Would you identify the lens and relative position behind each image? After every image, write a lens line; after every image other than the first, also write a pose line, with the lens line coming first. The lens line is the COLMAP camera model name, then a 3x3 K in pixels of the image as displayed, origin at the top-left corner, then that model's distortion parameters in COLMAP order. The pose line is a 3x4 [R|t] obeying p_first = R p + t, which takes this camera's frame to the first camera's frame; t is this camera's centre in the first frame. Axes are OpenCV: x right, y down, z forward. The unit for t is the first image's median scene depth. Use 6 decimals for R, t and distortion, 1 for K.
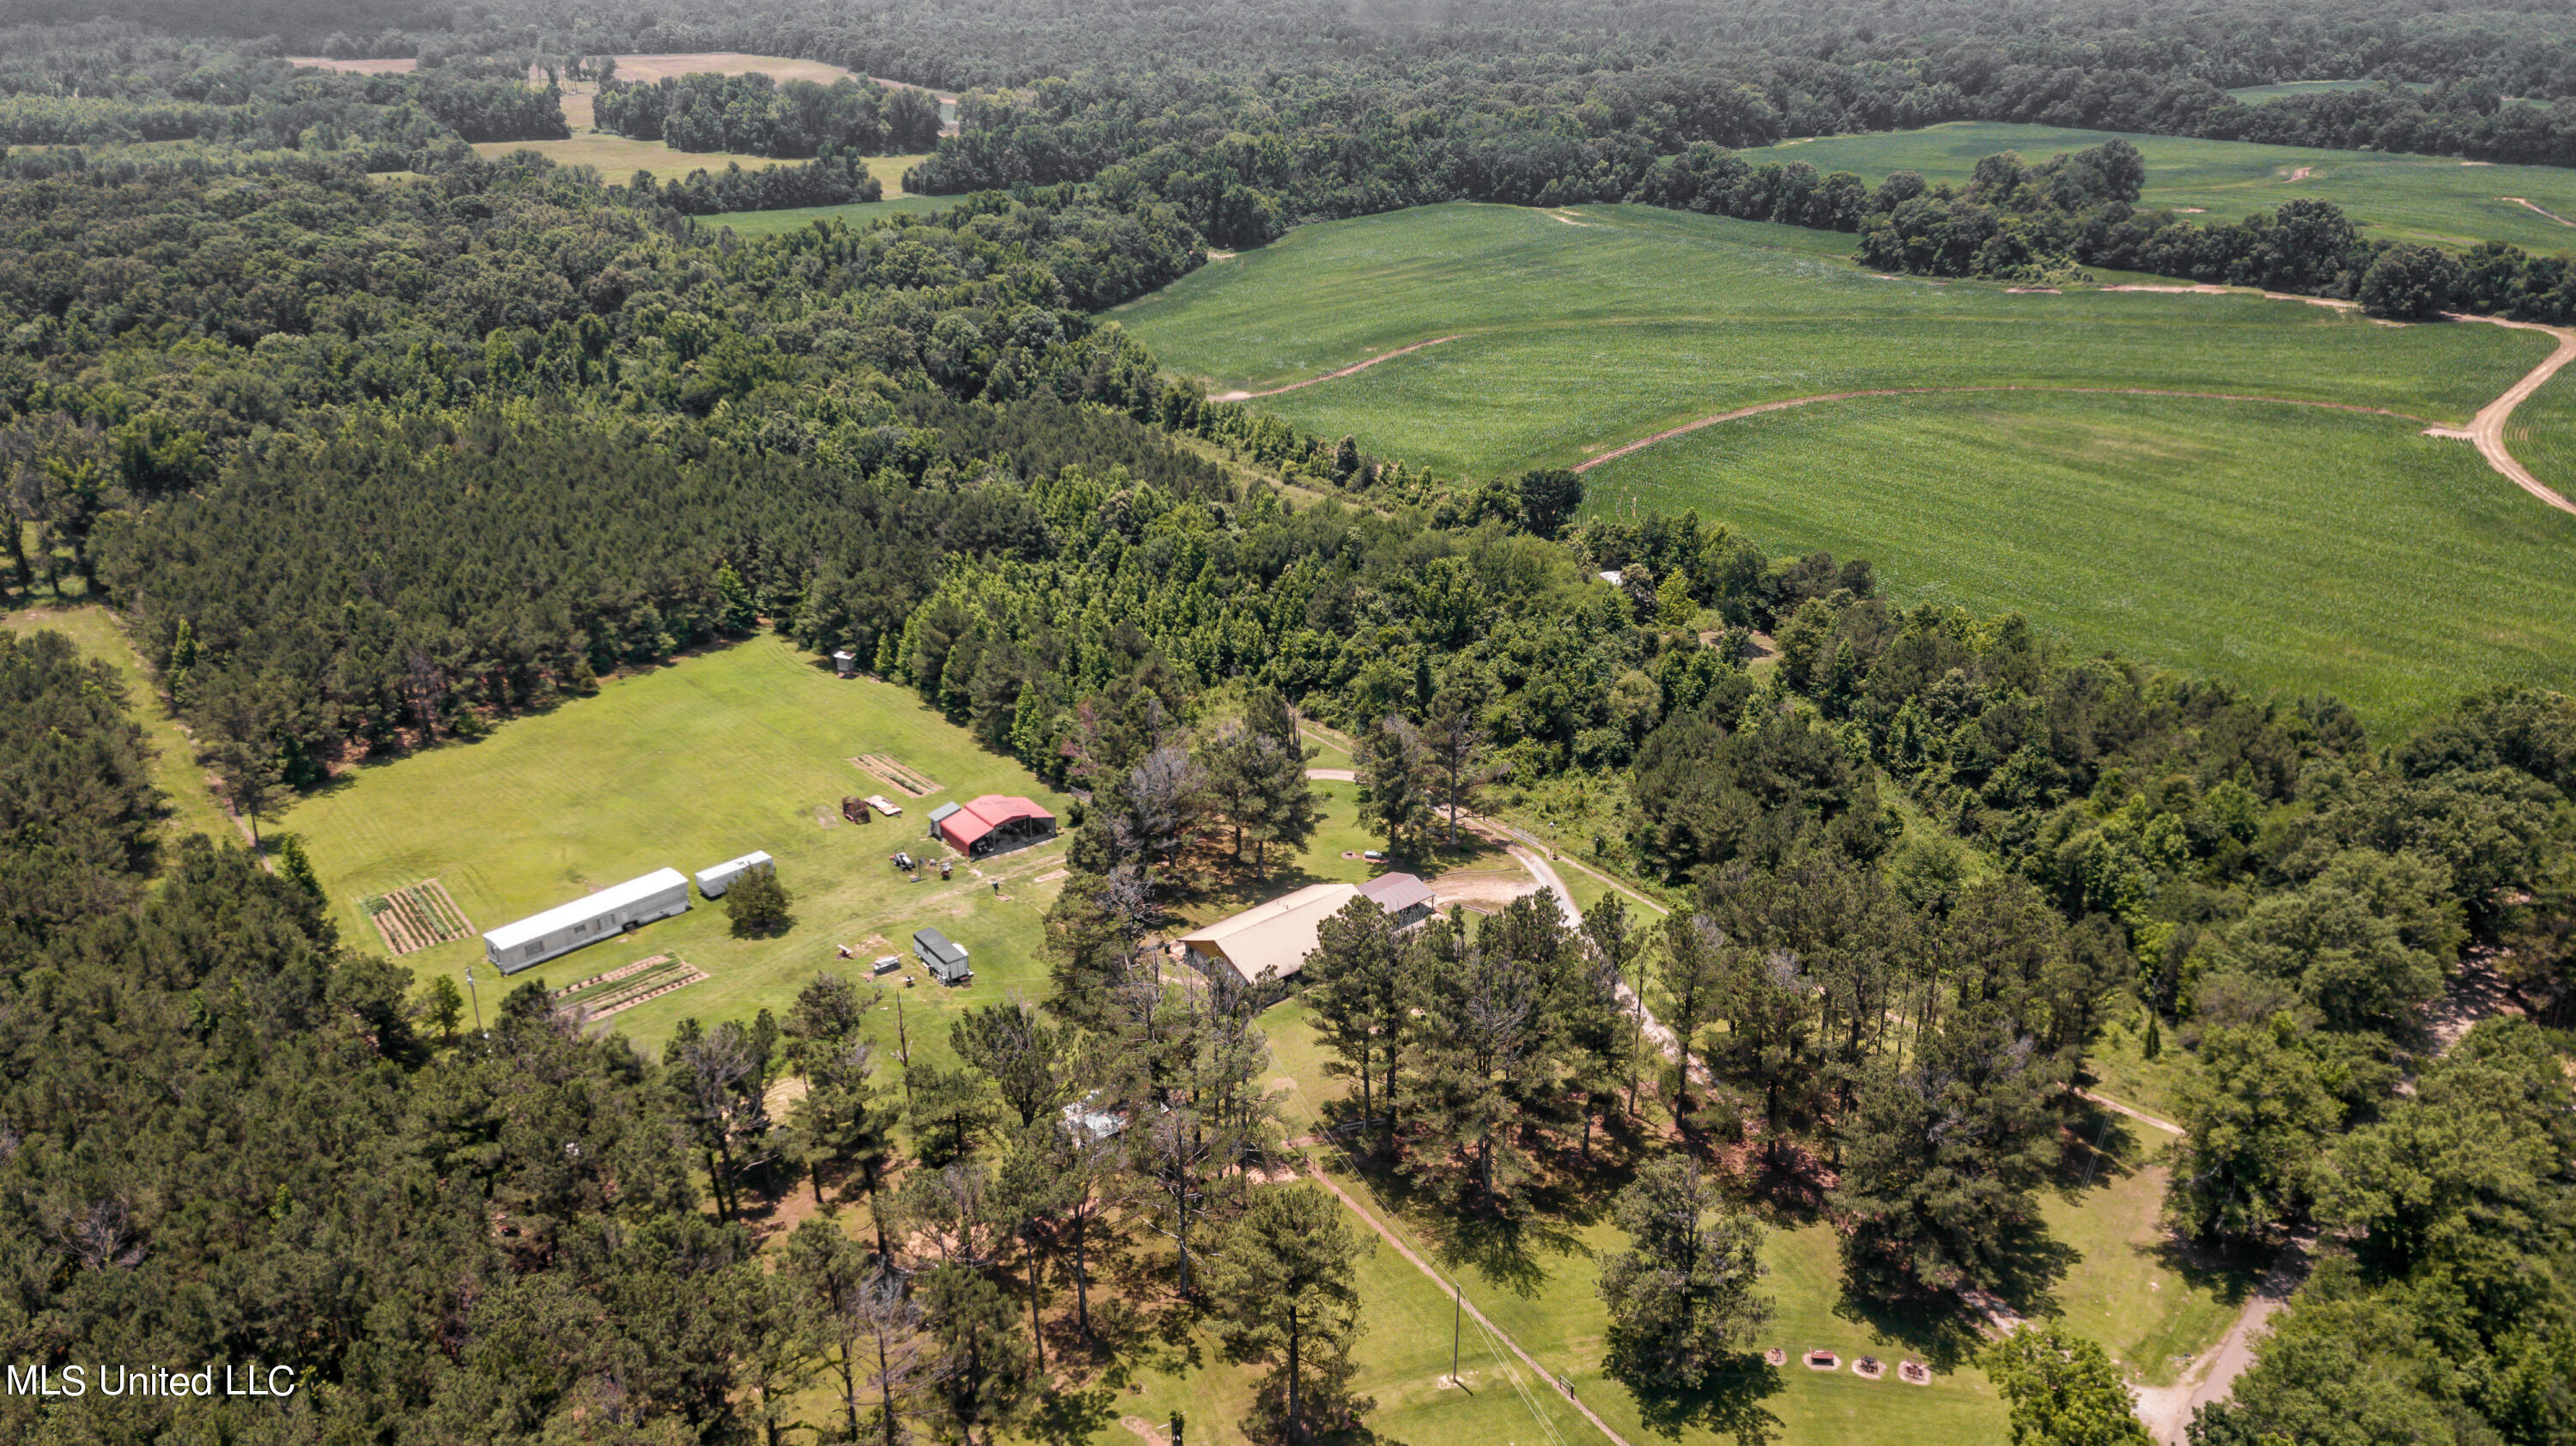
lens RADIAL K [[1972.5, 0, 1270.8], [0, 1972.5, 727.7], [0, 0, 1]] dist [0.019325, 0.015333]
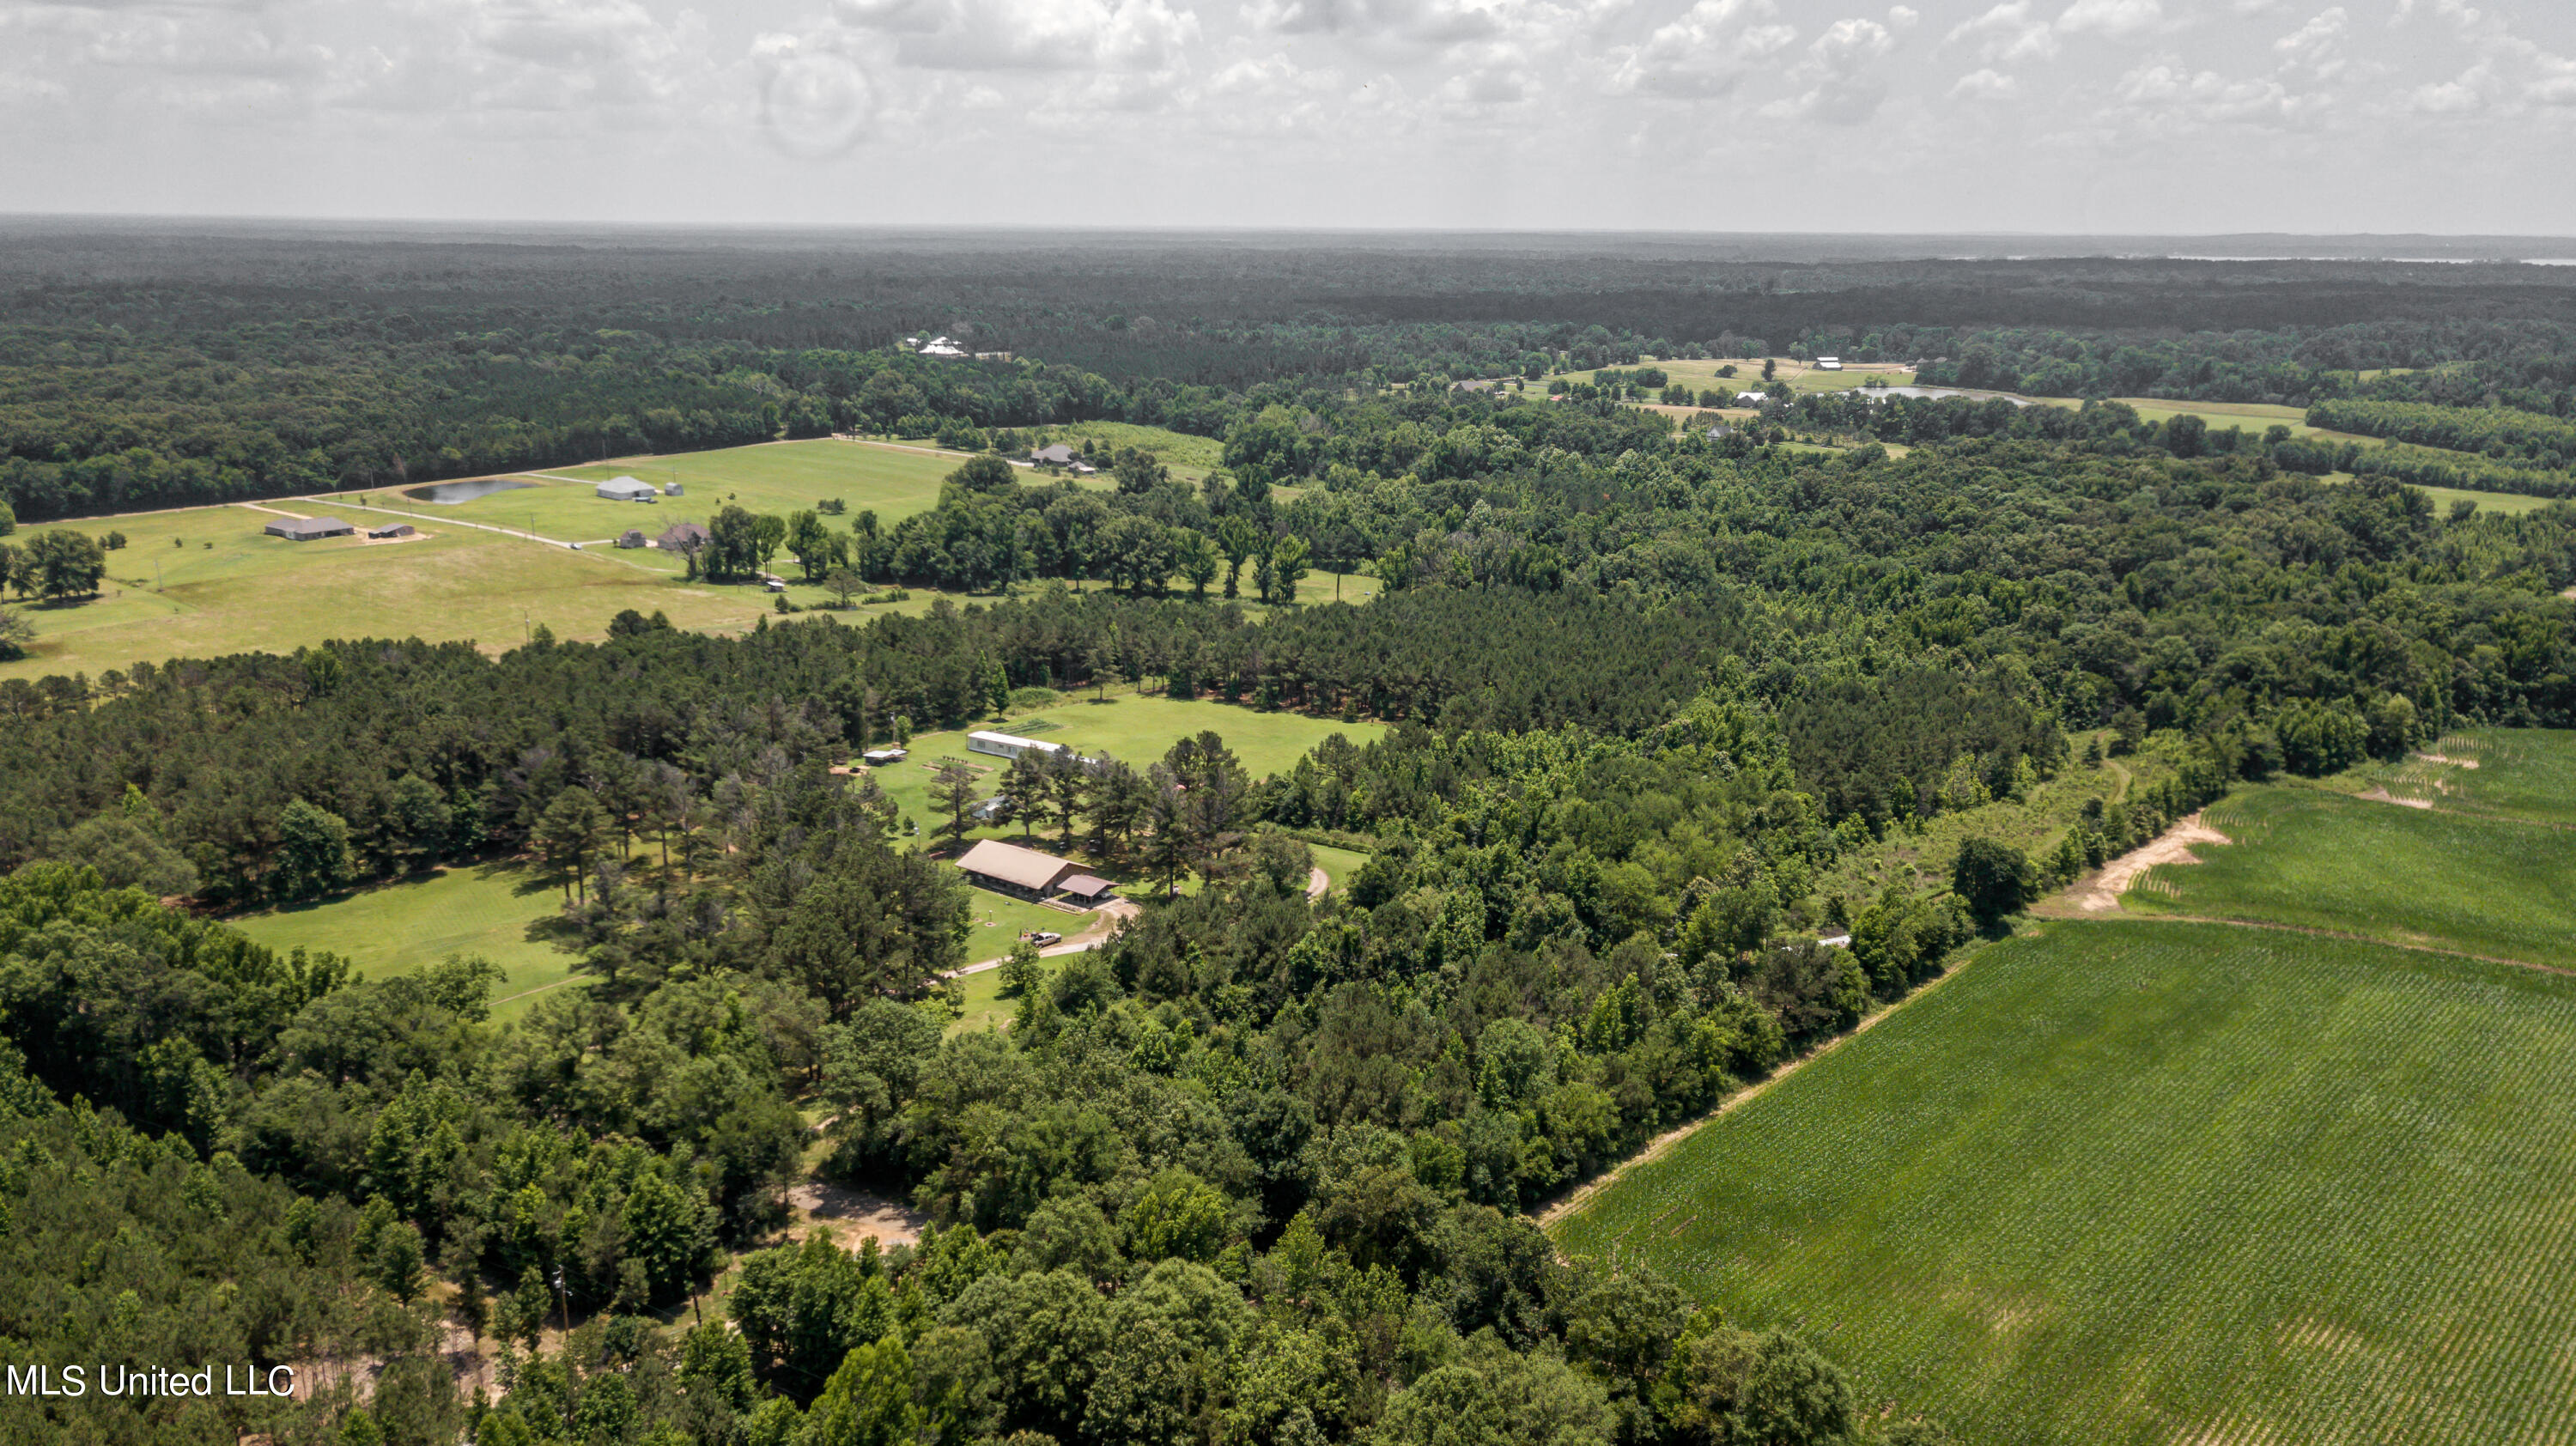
lens RADIAL K [[1972.5, 0, 1276.7], [0, 1972.5, 713.6], [0, 0, 1]] dist [0.019325, 0.015333]
pose [[0.212656, 0.246608, -0.945496, 0.820979], [-0.393213, 0.907419, 0.148237, -0.171774], [0.894517, 0.340258, 0.289938, 0.388016]]
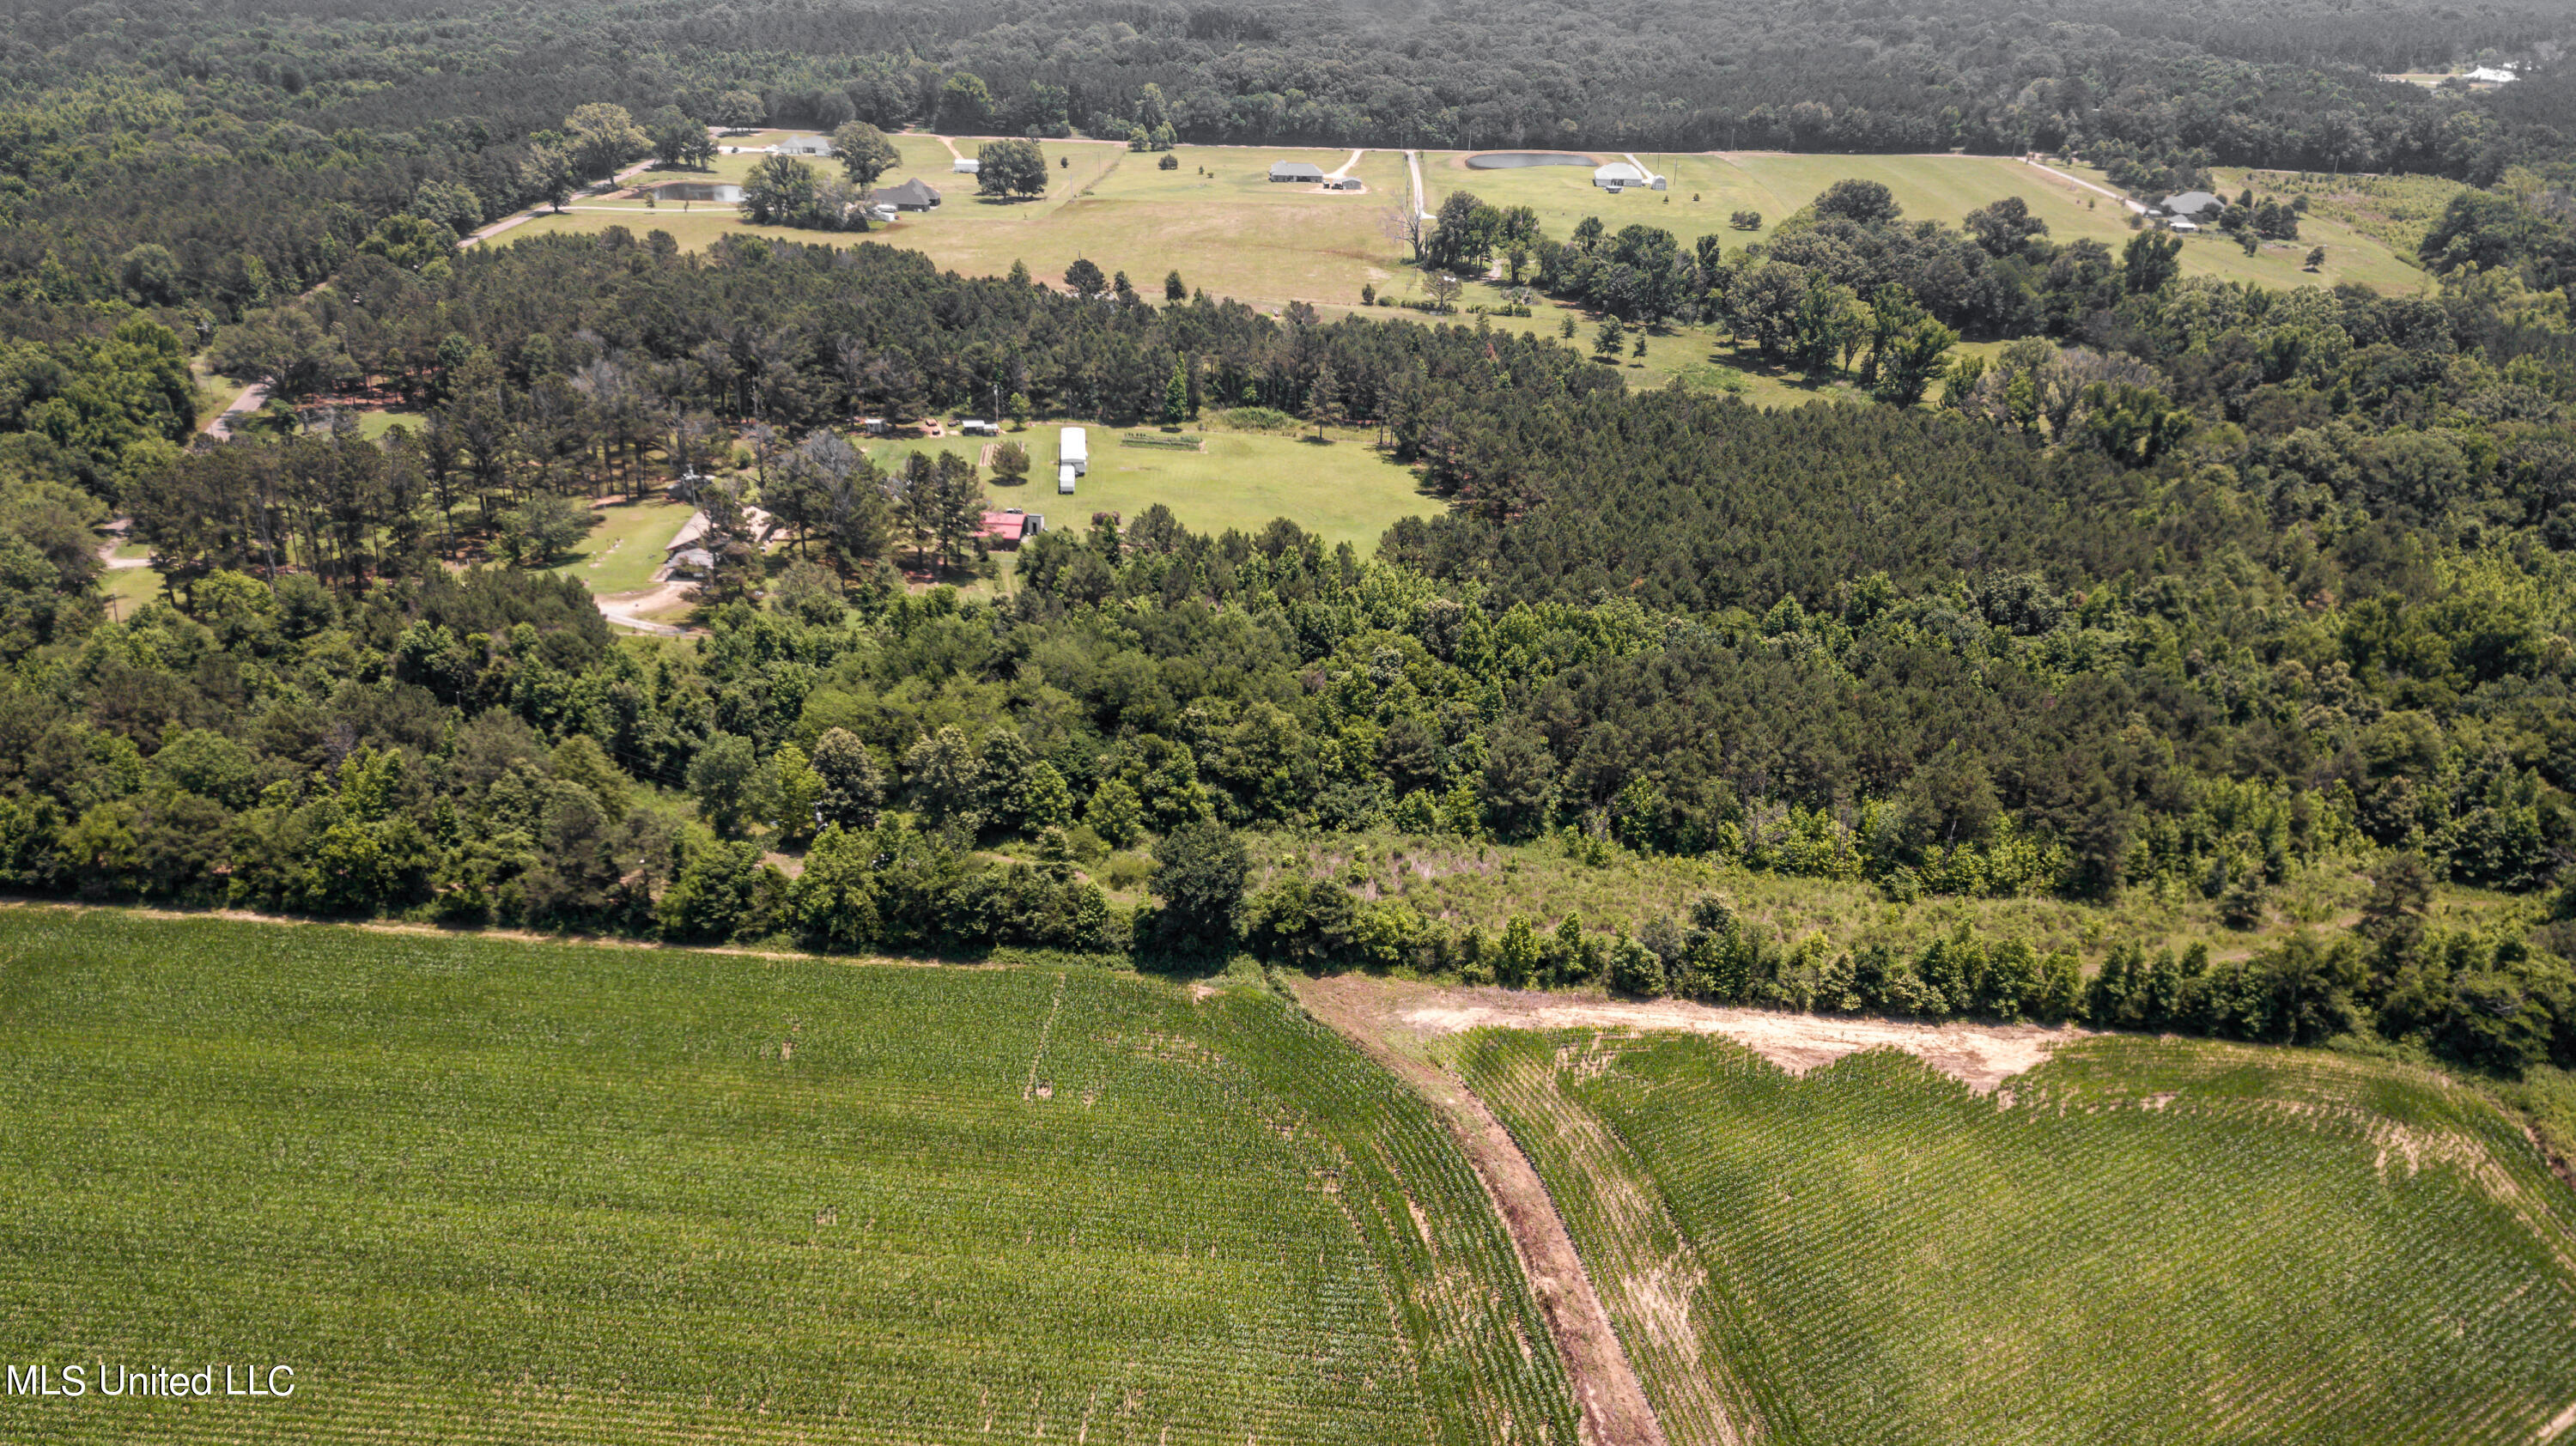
lens RADIAL K [[1972.5, 0, 1268.0], [0, 1972.5, 730.7], [0, 0, 1]] dist [0.019325, 0.015333]
pose [[-0.632486, 0.302321, -0.713136, 0.492703], [-0.324064, 0.732950, 0.598136, -0.468255], [0.703523, 0.609414, -0.365609, 1.093136]]
